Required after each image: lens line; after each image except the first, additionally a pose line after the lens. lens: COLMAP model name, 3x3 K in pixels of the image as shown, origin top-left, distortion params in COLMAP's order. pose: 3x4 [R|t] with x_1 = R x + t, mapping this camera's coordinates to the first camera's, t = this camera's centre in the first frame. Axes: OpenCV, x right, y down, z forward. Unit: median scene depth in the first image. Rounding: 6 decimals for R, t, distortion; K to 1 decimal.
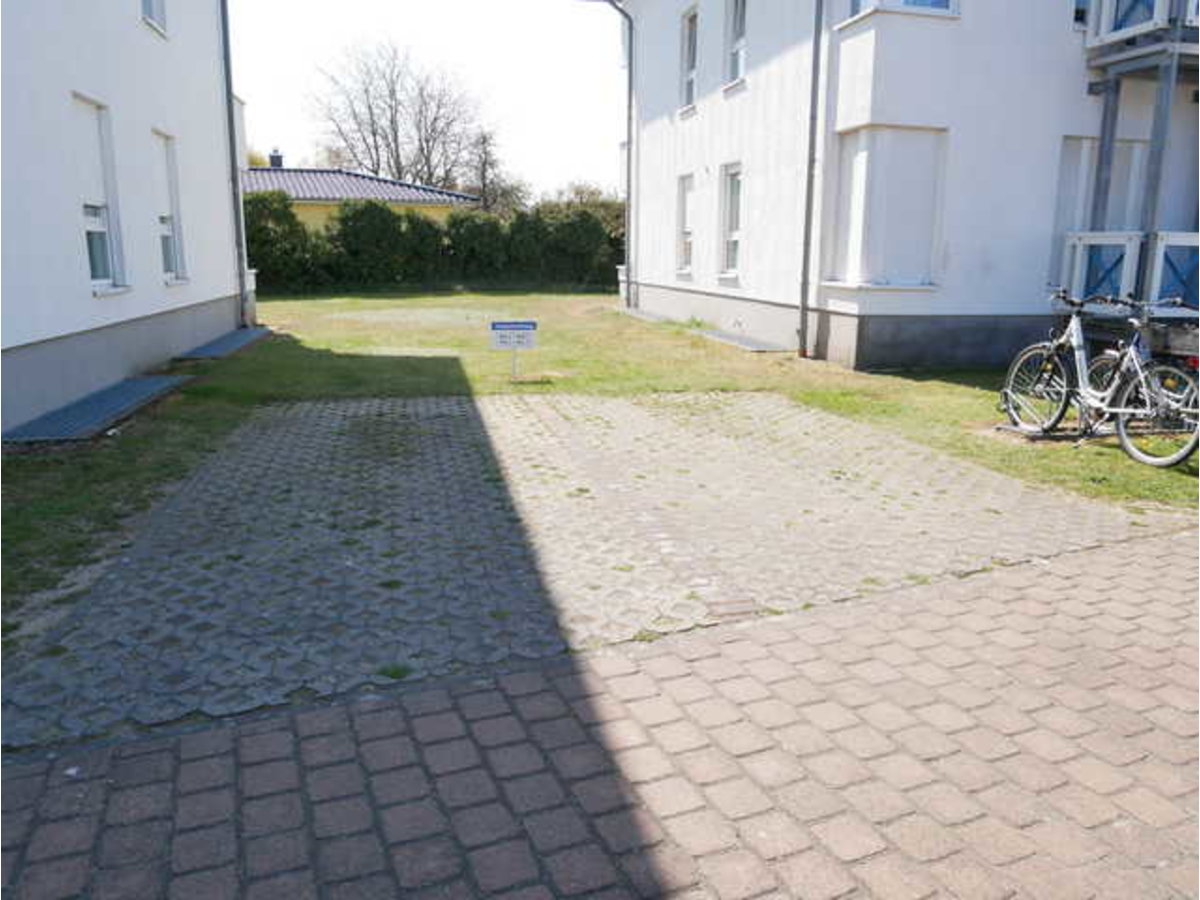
lens RADIAL K [[864.9, 0, 598.2], [0, 864.9, 446.6], [0, 0, 1]] dist [-0.062113, 0.018039]
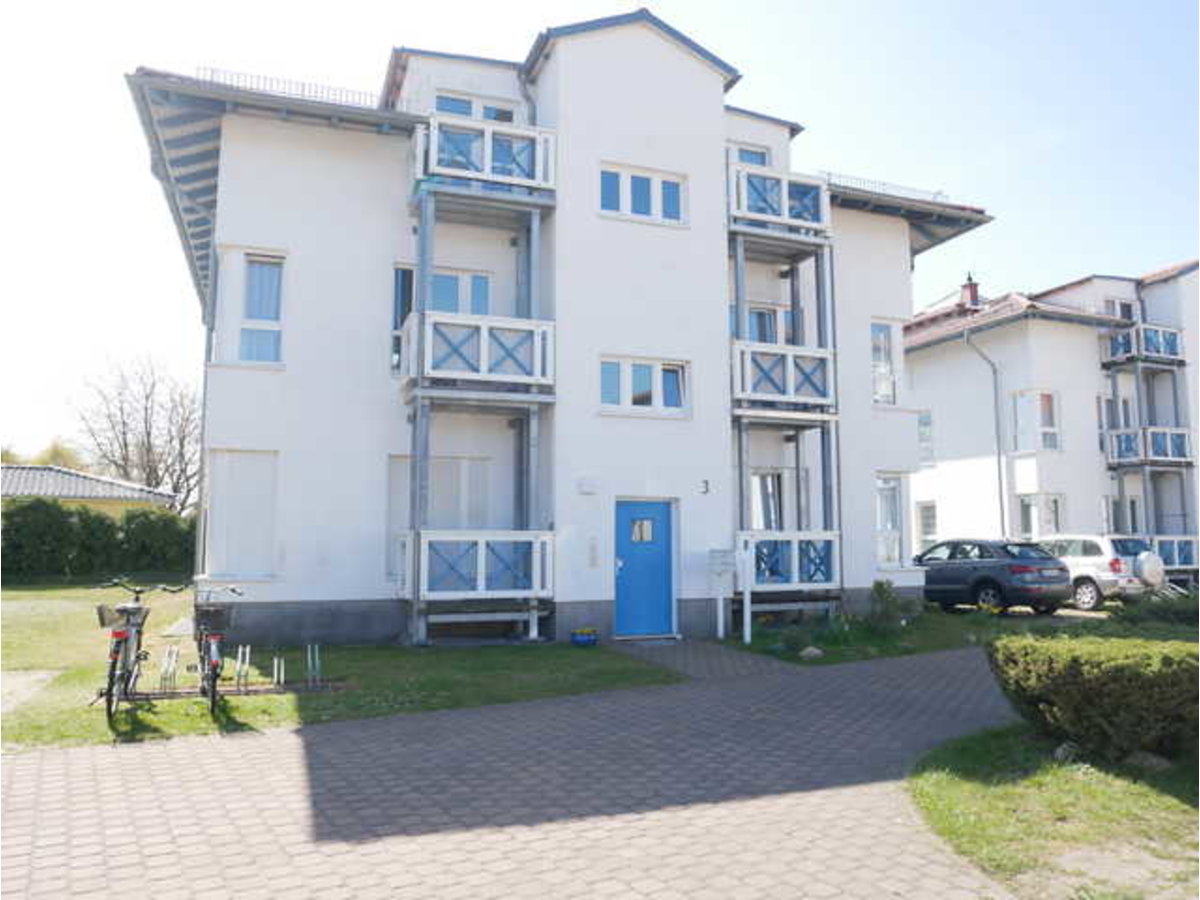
lens RADIAL K [[864.9, 0, 602.0], [0, 864.9, 450.1], [0, 0, 1]] dist [-0.062113, 0.018039]
pose [[0.988036, 0.007026, 0.154062, 0.677166], [0.042694, 0.947460, -0.317011, 0.041392], [-0.148195, 0.319796, 0.935825, -0.240414]]
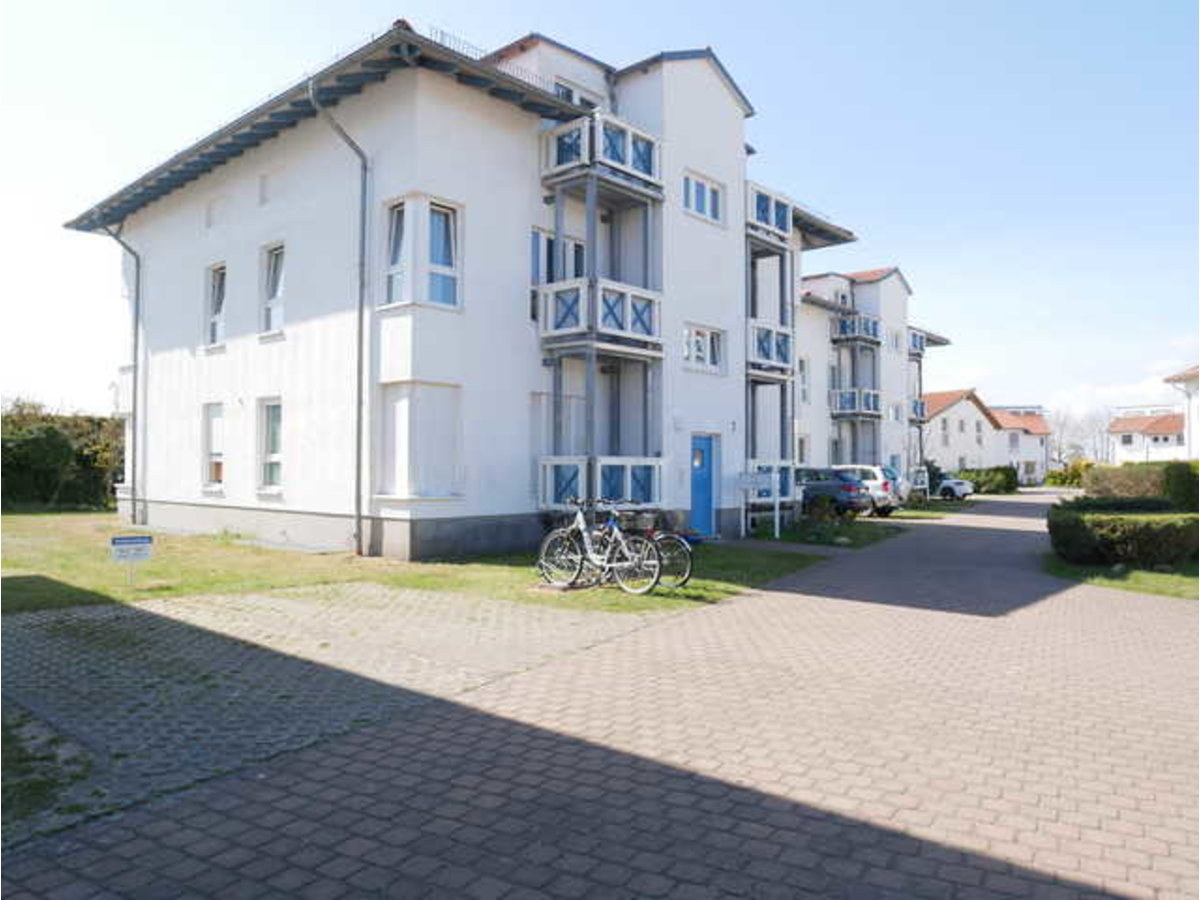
lens RADIAL K [[864.9, 0, 599.2], [0, 864.9, 448.1], [0, 0, 1]] dist [-0.062113, 0.018039]
pose [[0.800317, 0.010493, 0.599485, -0.255242], [0.133572, 0.971600, -0.195326, 0.036471], [-0.584509, 0.236397, 0.776186, -0.215779]]
